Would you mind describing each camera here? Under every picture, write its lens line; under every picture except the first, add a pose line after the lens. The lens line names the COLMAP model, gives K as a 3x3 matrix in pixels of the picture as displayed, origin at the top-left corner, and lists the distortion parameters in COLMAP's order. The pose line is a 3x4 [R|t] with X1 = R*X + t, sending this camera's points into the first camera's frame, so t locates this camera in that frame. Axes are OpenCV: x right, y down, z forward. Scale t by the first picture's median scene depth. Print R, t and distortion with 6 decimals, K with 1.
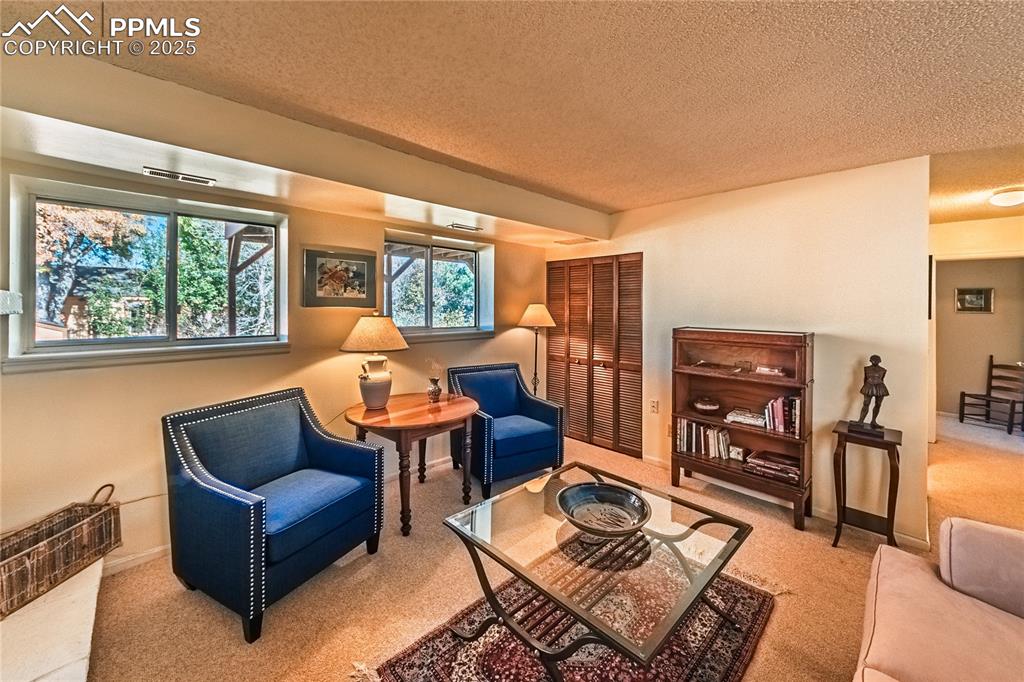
lens RADIAL K [[389.2, 0, 513.1], [0, 389.2, 303.3], [0, 0, 1]] dist [0.000302, 0.000020]
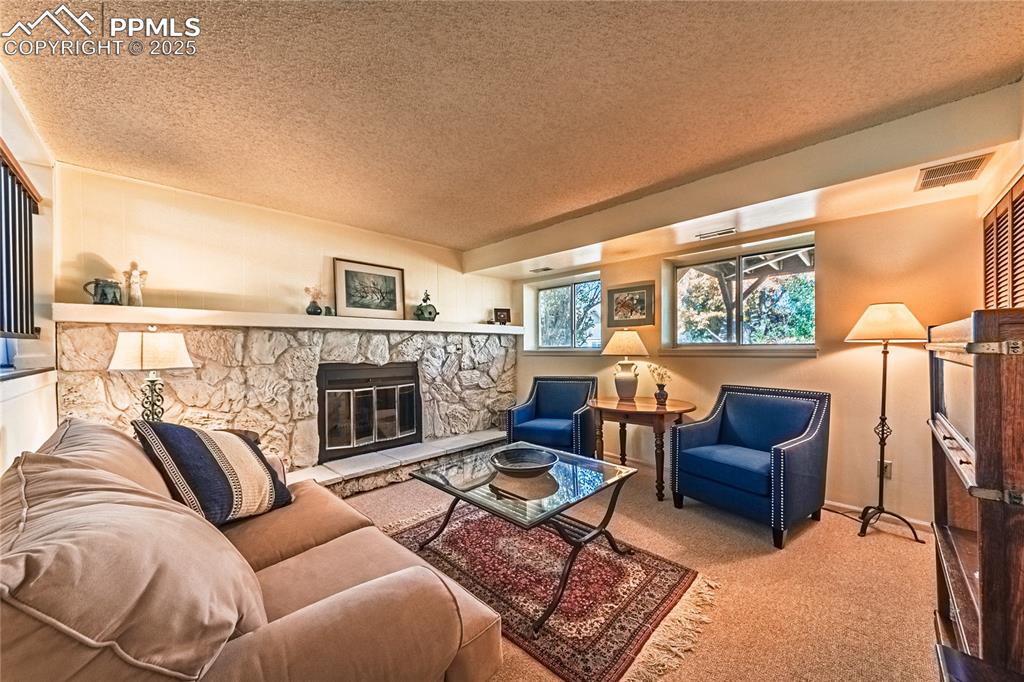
lens RADIAL K [[369.3, 0, 515.2], [0, 369.3, 347.4], [0, 0, 1]] dist [0.000631, 0.000031]
pose [[0.024696, -0.005884, -0.999678, 0.850654], [0.015656, 0.999862, -0.005498, 0.084404], [0.999572, -0.015515, 0.024784, 0.544687]]
